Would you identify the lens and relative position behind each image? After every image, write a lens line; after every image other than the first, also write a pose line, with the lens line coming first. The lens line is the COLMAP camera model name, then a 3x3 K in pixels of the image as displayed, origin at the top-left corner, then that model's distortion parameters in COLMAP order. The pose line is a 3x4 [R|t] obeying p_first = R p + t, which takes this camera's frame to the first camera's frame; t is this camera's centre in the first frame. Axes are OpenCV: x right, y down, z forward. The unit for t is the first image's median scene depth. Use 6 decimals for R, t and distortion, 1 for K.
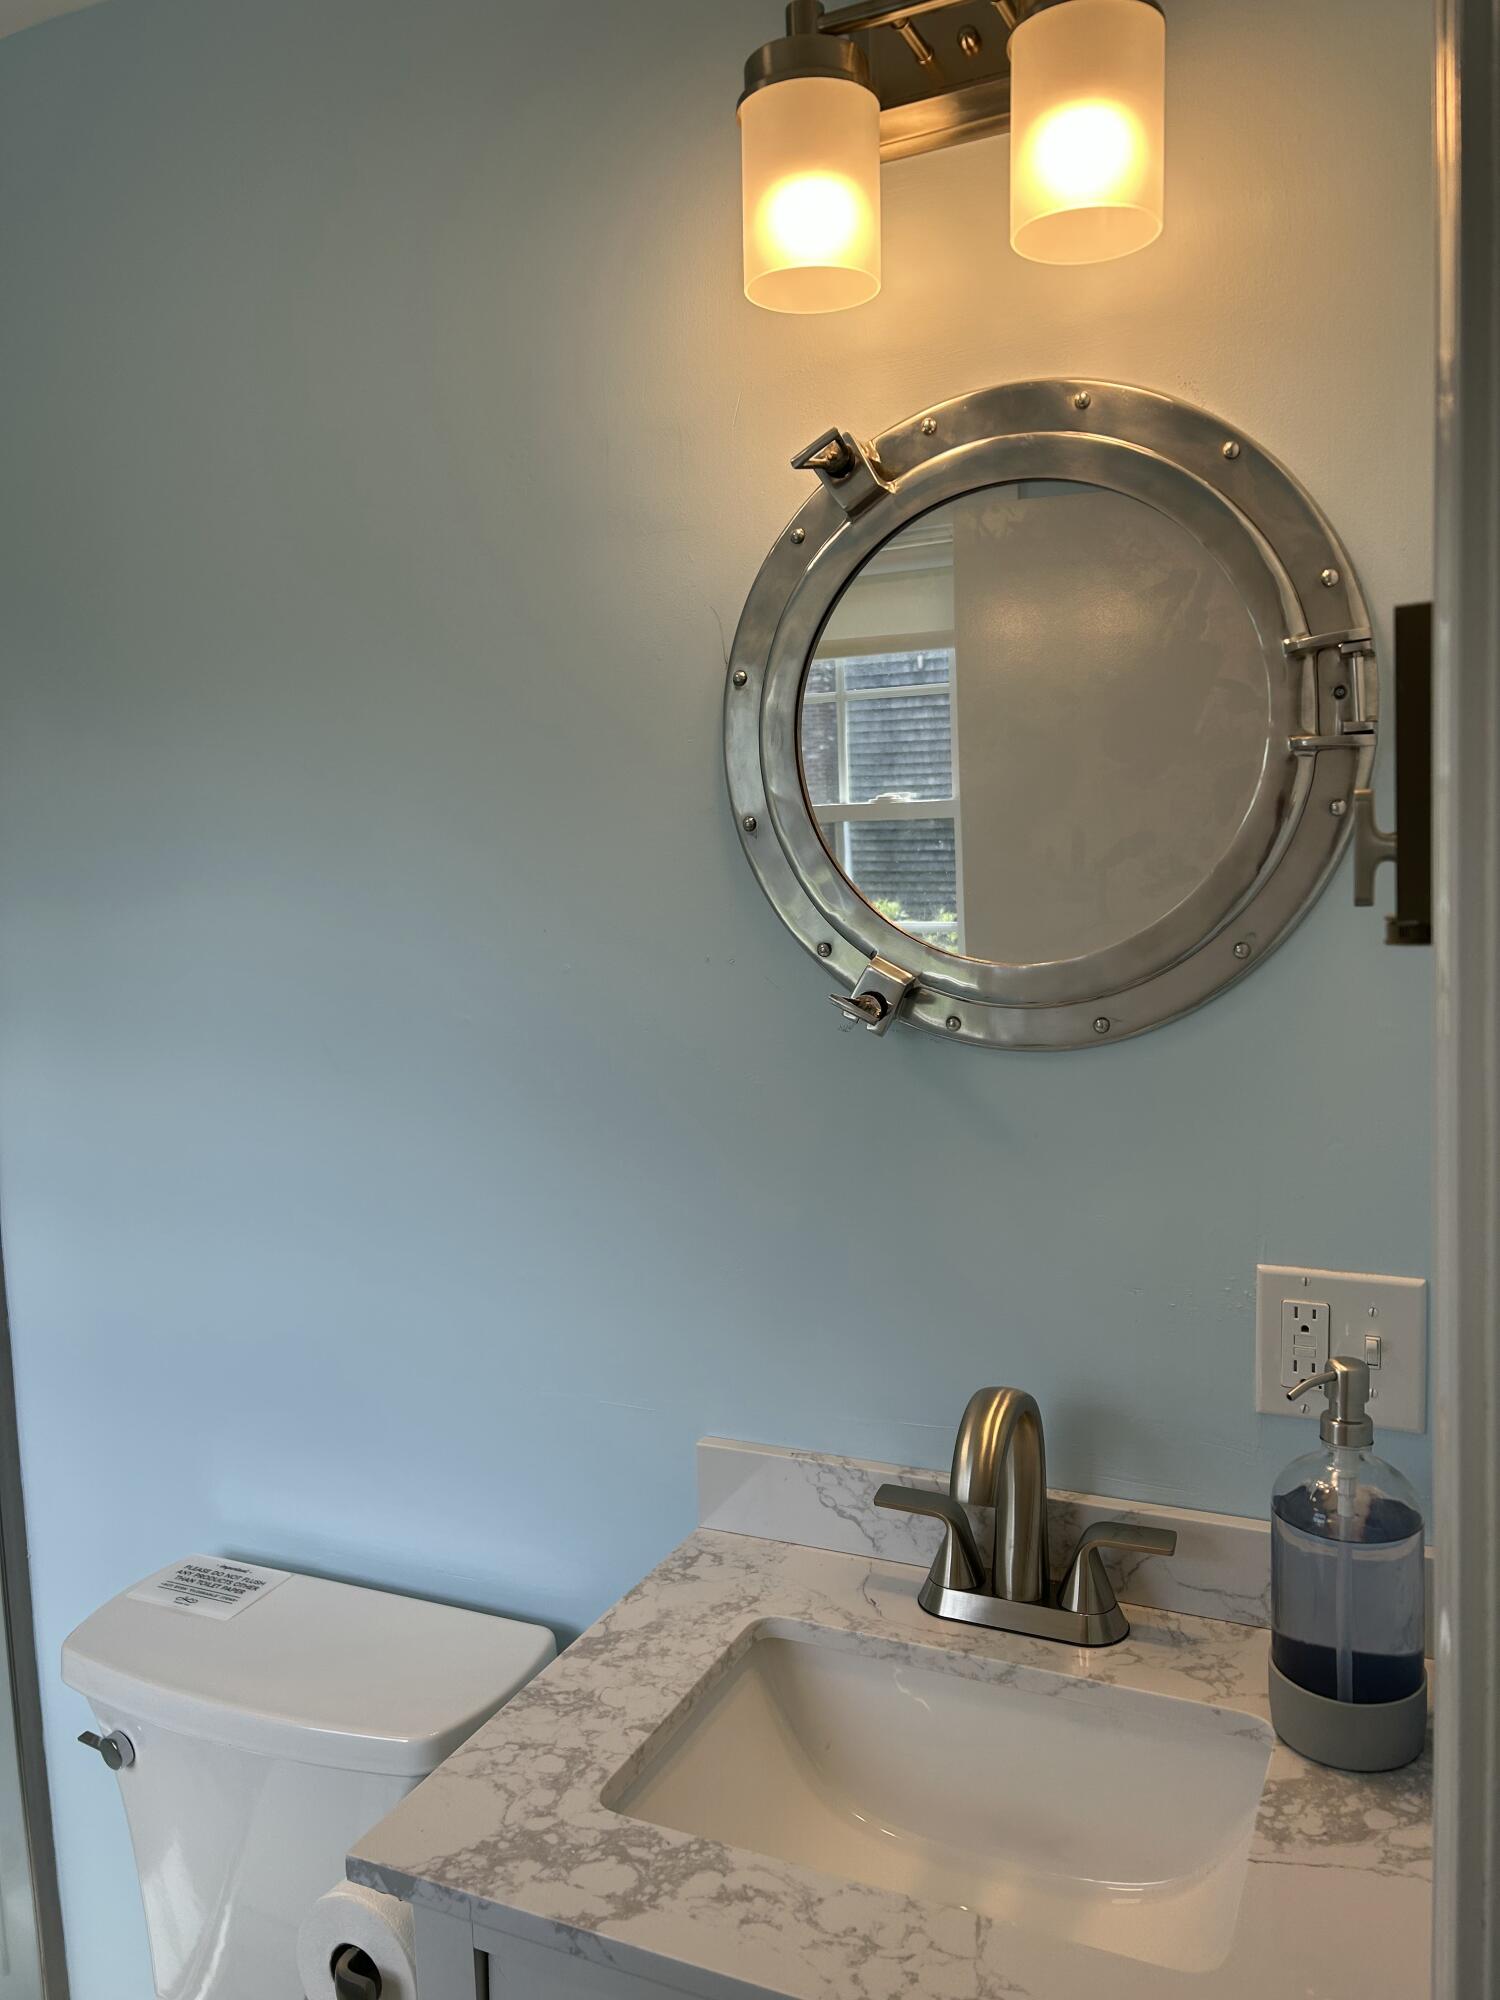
lens RADIAL K [[1528.2, 0, 748.4], [0, 1528.2, 995.8], [0, 0, 1]] dist [0.057678, -0.001815]
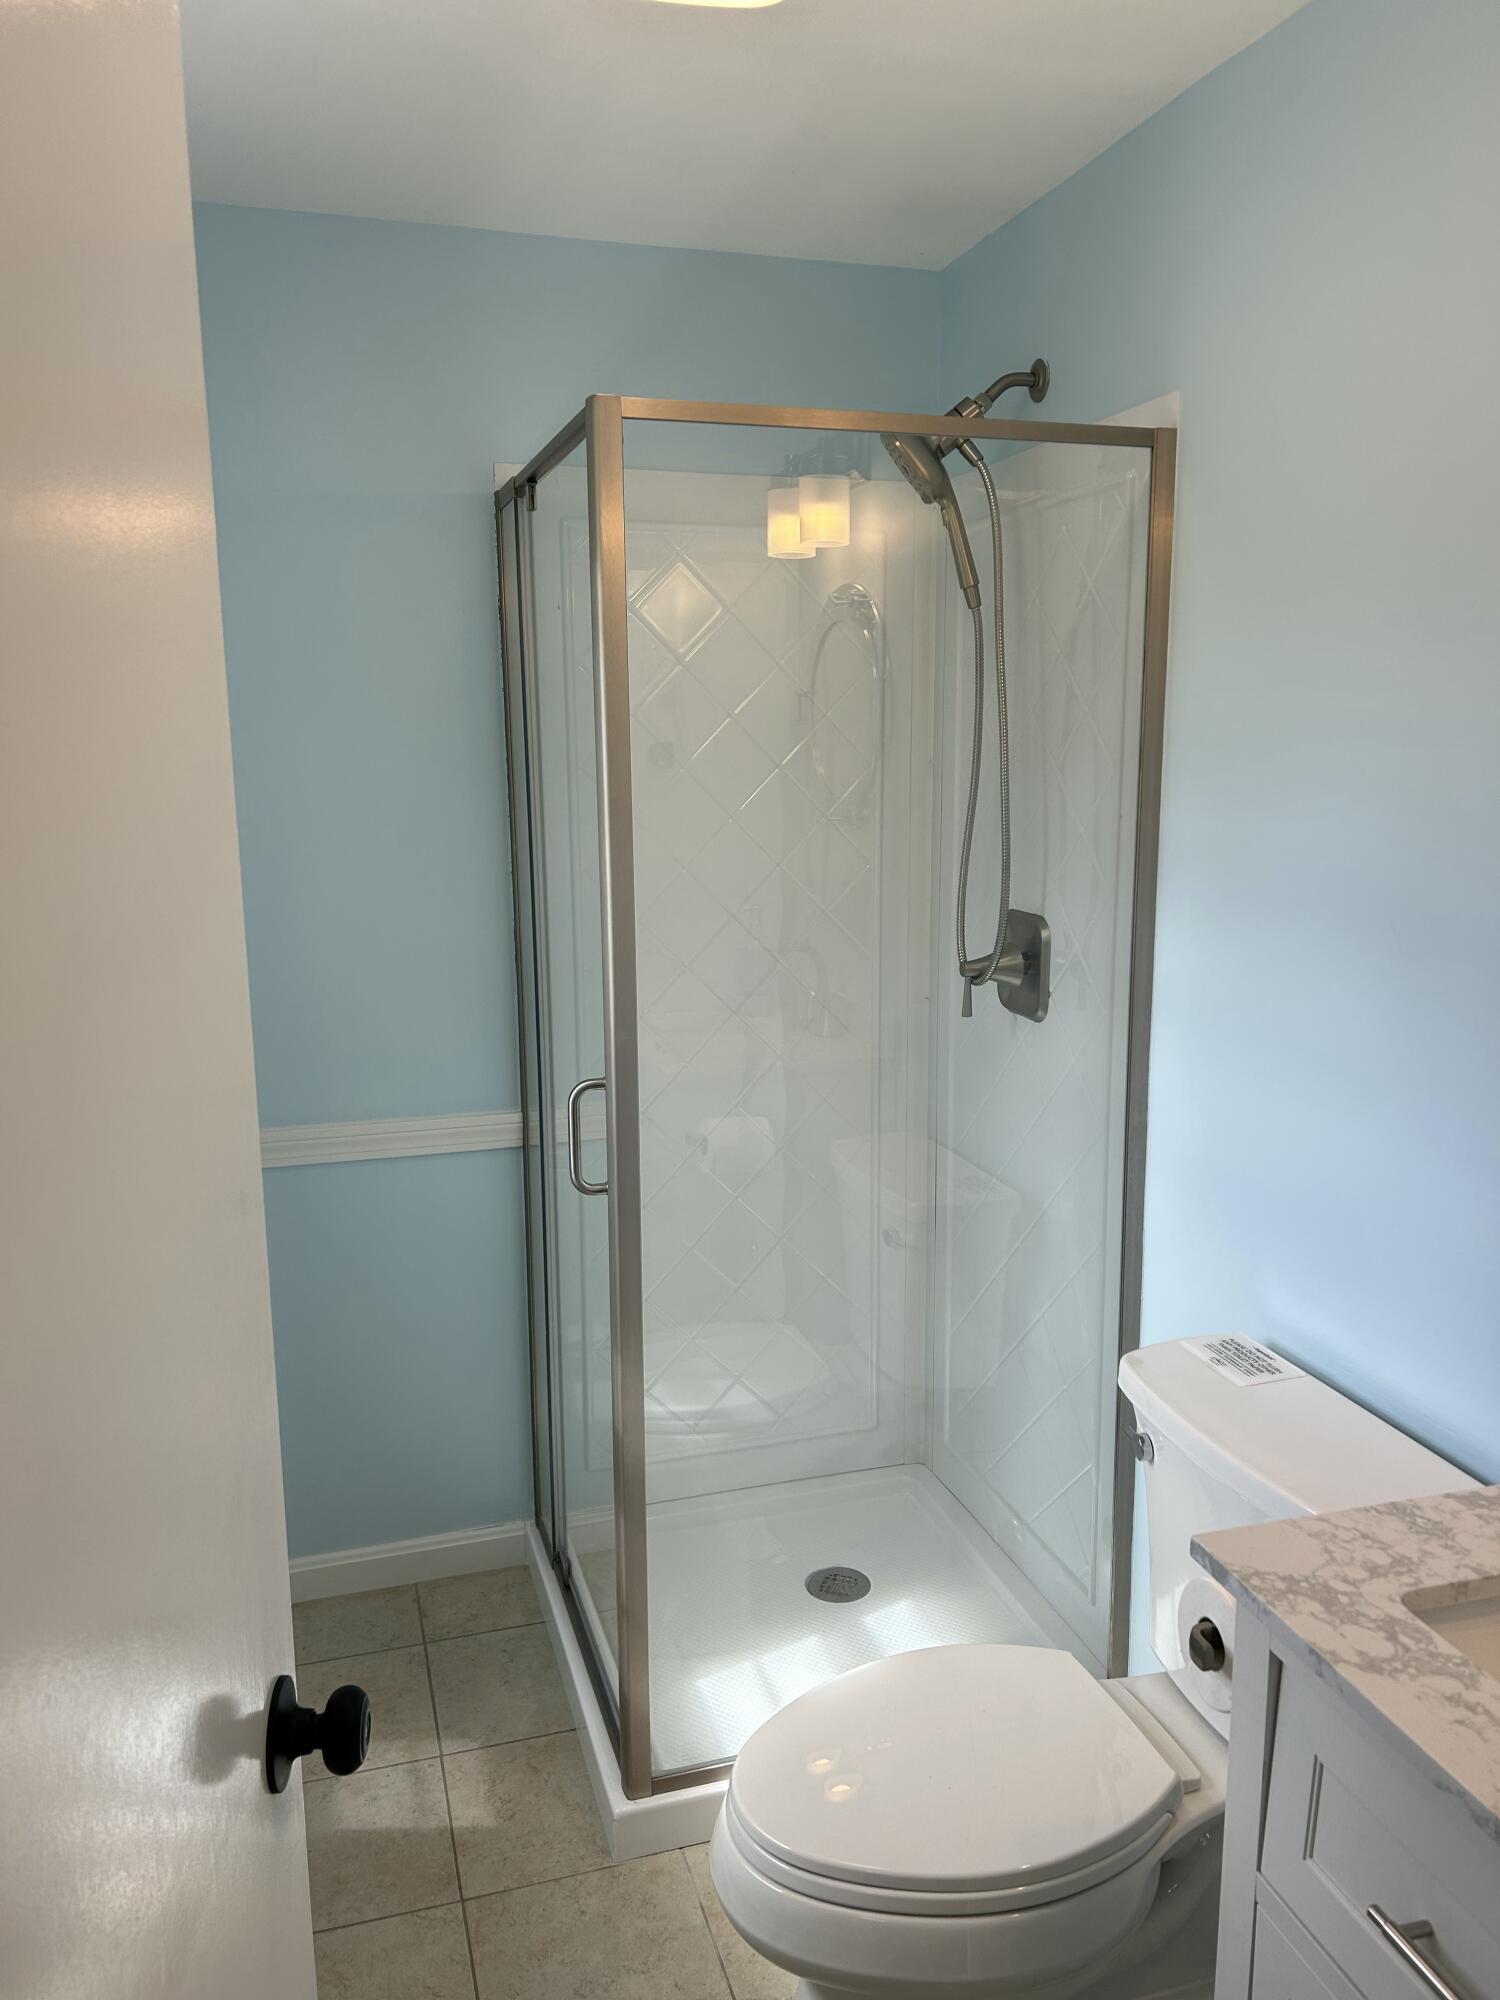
lens RADIAL K [[1528.2, 0, 750.9], [0, 1528.2, 1003.4], [0, 0, 1]] dist [0.057678, -0.001815]
pose [[0.670977, 0.173279, -0.720947, 0.338812], [-0.106345, 0.984747, 0.137709, -0.018417], [0.733812, -0.015730, 0.679170, -0.123562]]
